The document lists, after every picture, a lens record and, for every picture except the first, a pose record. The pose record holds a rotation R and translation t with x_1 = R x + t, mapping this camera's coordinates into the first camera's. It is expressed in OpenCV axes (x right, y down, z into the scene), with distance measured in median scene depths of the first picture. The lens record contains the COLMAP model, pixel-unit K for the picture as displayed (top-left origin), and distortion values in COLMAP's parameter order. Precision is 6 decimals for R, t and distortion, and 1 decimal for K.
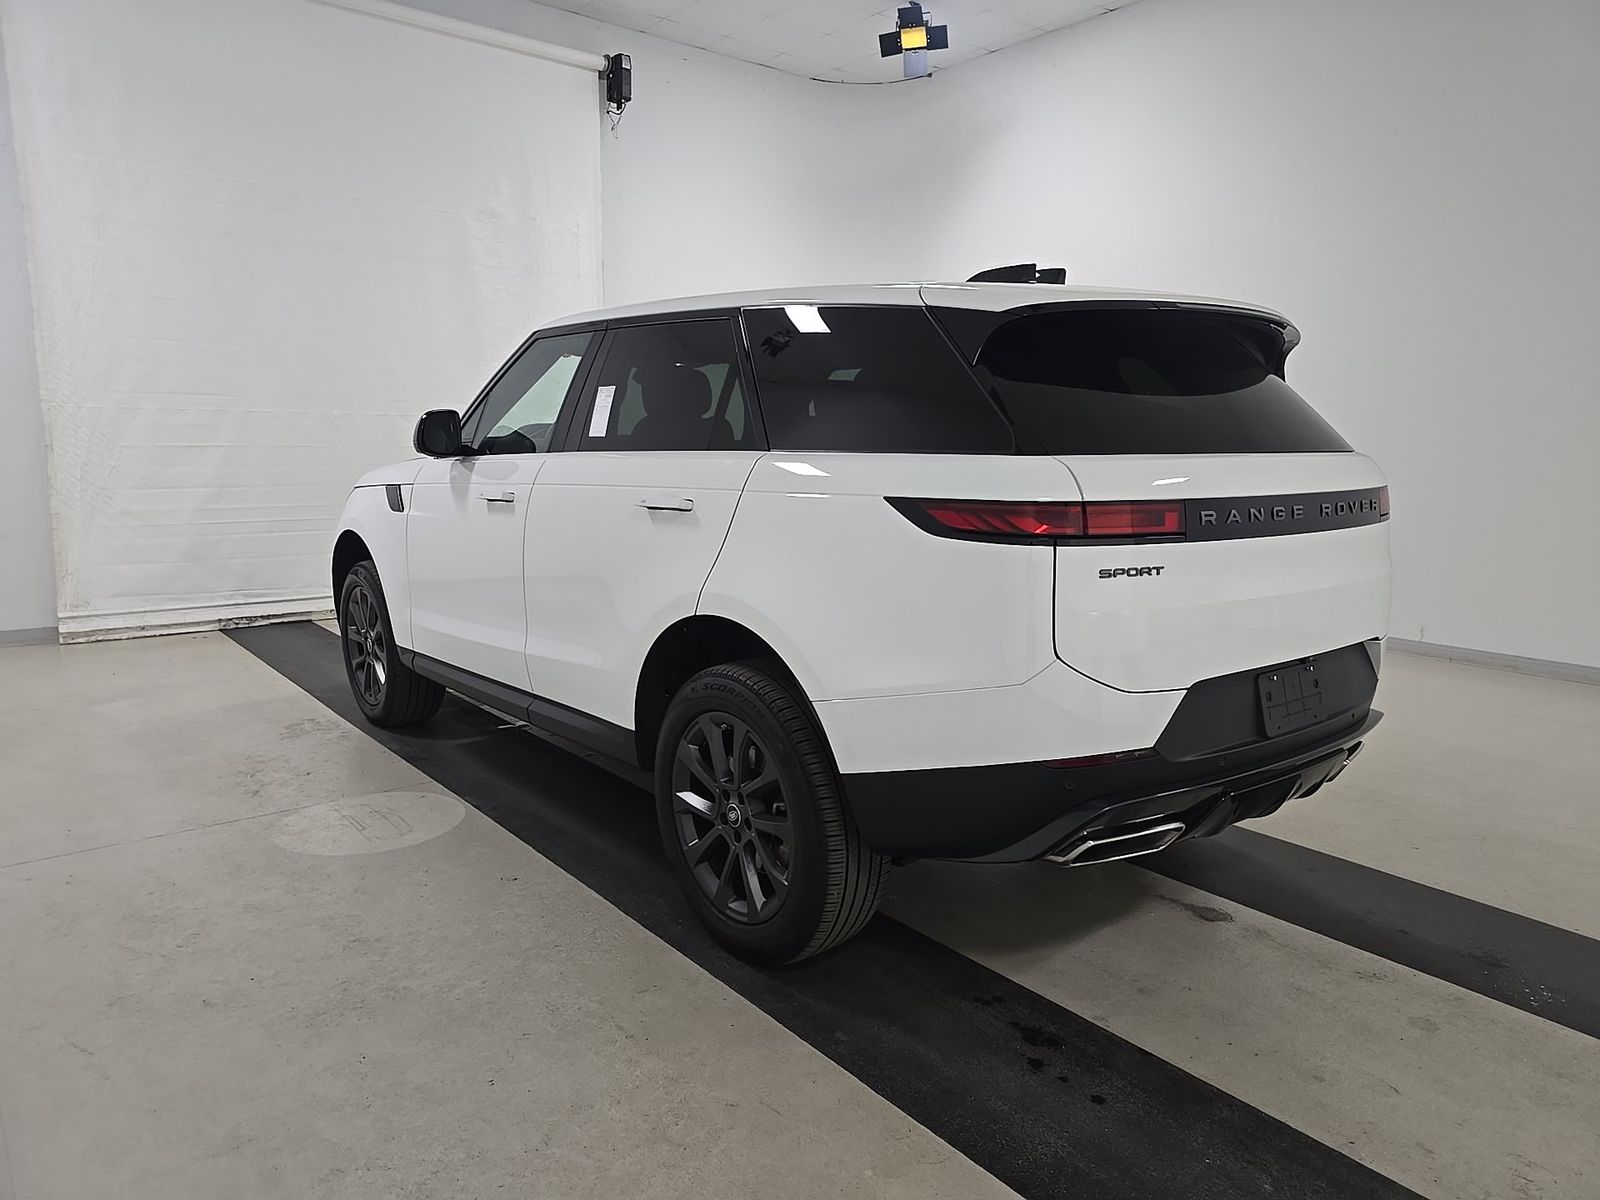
lens RADIAL K [[1078.3, 0, 808.7], [0, 1078.3, 600.9], [0, 0, 1]] dist [0.033228, -0.029218]
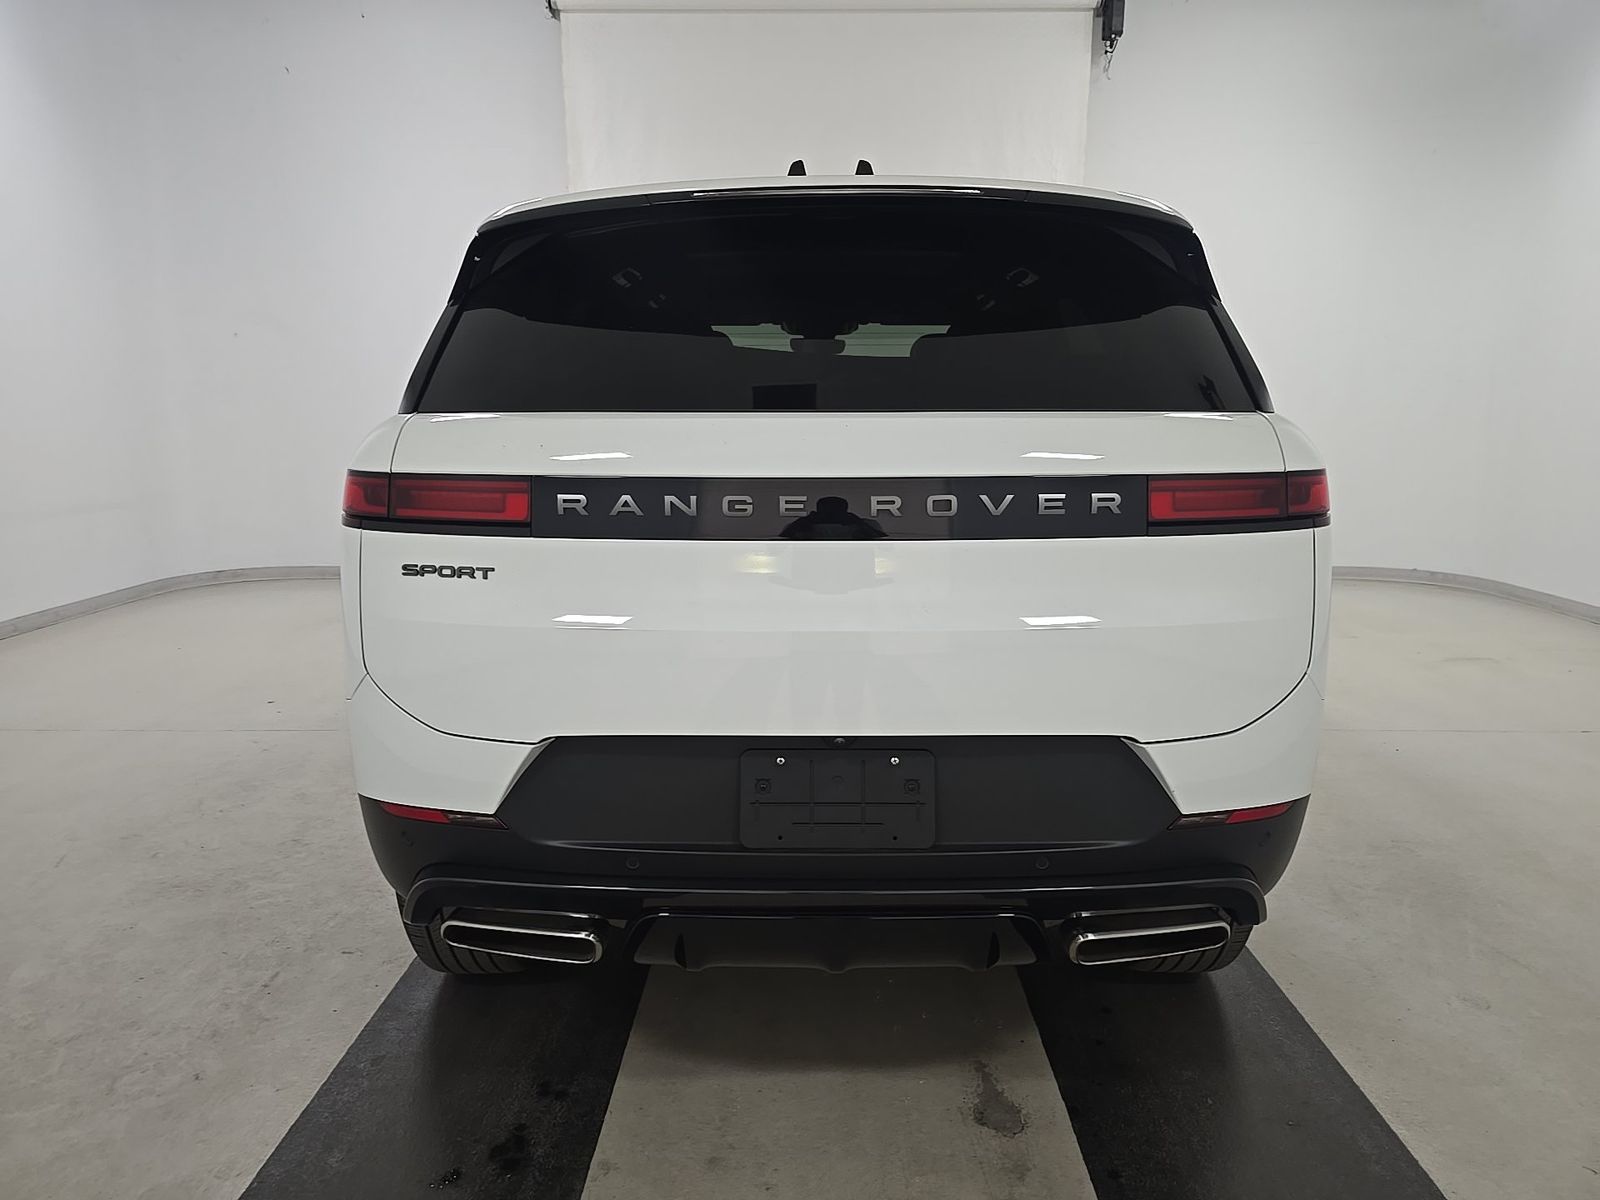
lens RADIAL K [[1078.3, 0, 808.7], [0, 1078.3, 600.9], [0, 0, 1]] dist [0.033228, -0.029218]
pose [[0.768608, 0.093928, -0.632787, 0.874566], [-0.083366, 0.995434, 0.046497, -0.056243], [0.634265, 0.017015, 0.772929, 0.535771]]
